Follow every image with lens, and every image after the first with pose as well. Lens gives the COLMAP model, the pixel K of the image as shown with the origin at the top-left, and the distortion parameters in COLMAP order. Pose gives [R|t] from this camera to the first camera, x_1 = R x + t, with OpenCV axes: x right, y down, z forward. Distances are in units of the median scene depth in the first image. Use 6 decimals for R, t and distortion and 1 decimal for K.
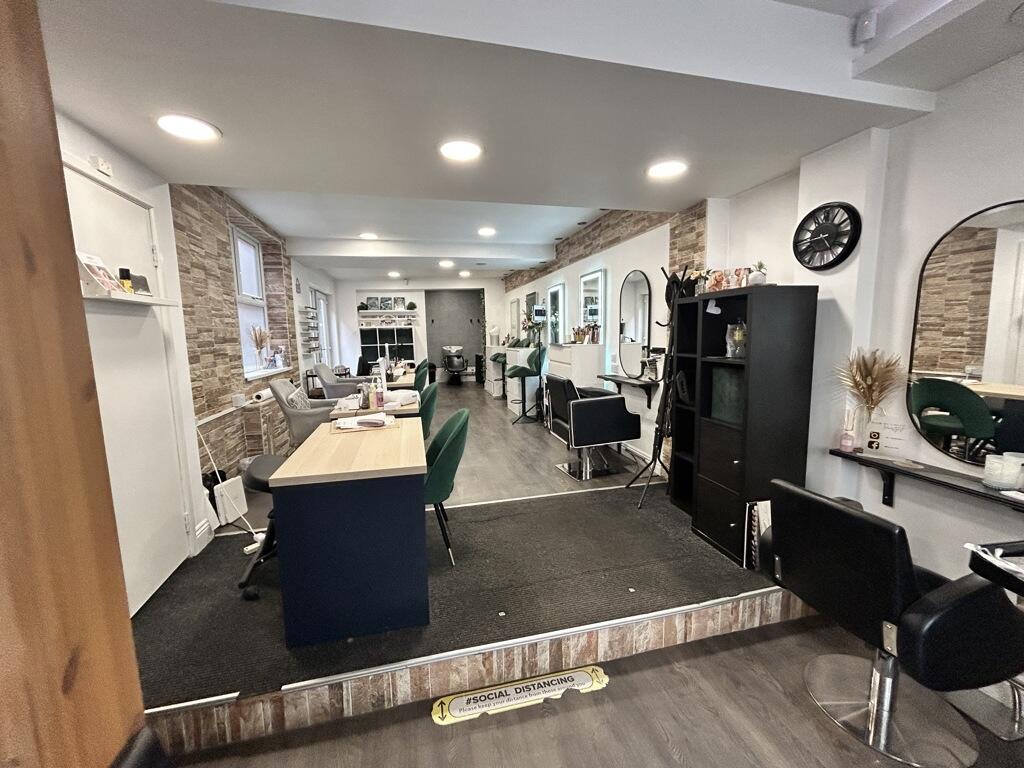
lens RADIAL K [[412.2, 0, 507.8], [0, 412.2, 385.7], [0, 0, 1]] dist [0.001126, -0.001017]
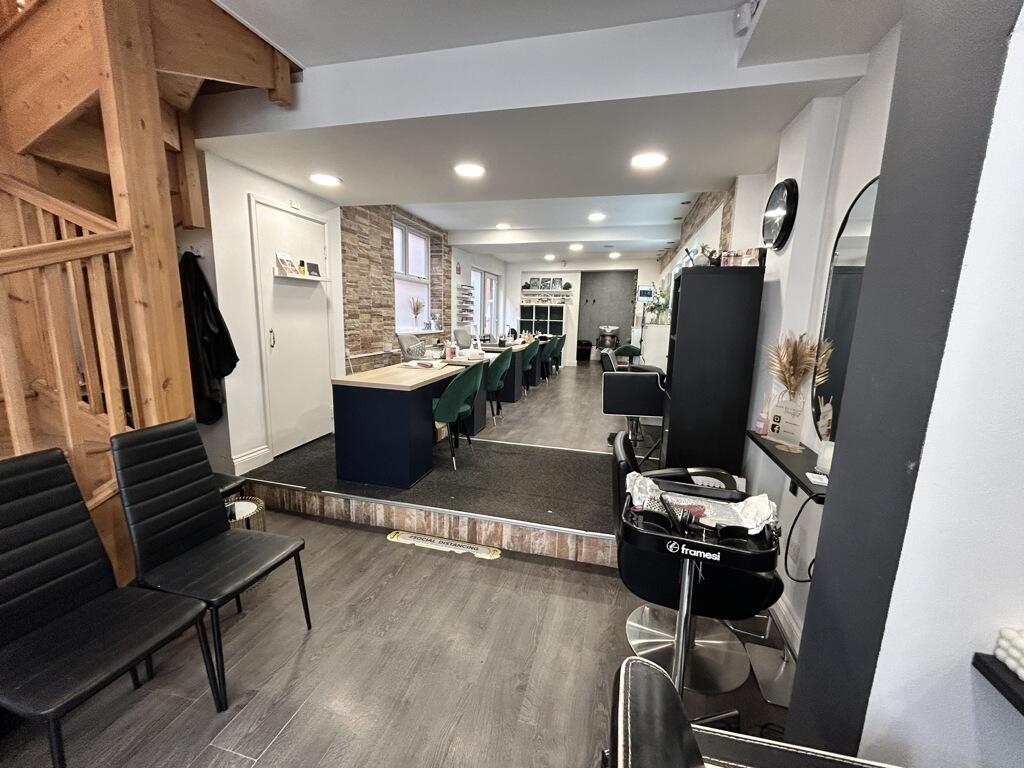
lens RADIAL K [[412.2, 0, 508.4], [0, 412.2, 384.9], [0, 0, 1]] dist [0.001126, -0.001017]
pose [[0.876367, 0.125997, -0.464872, 0.448975], [-0.106685, 0.991982, 0.067742, 0.023564], [0.469681, -0.009772, 0.882782, -0.104390]]
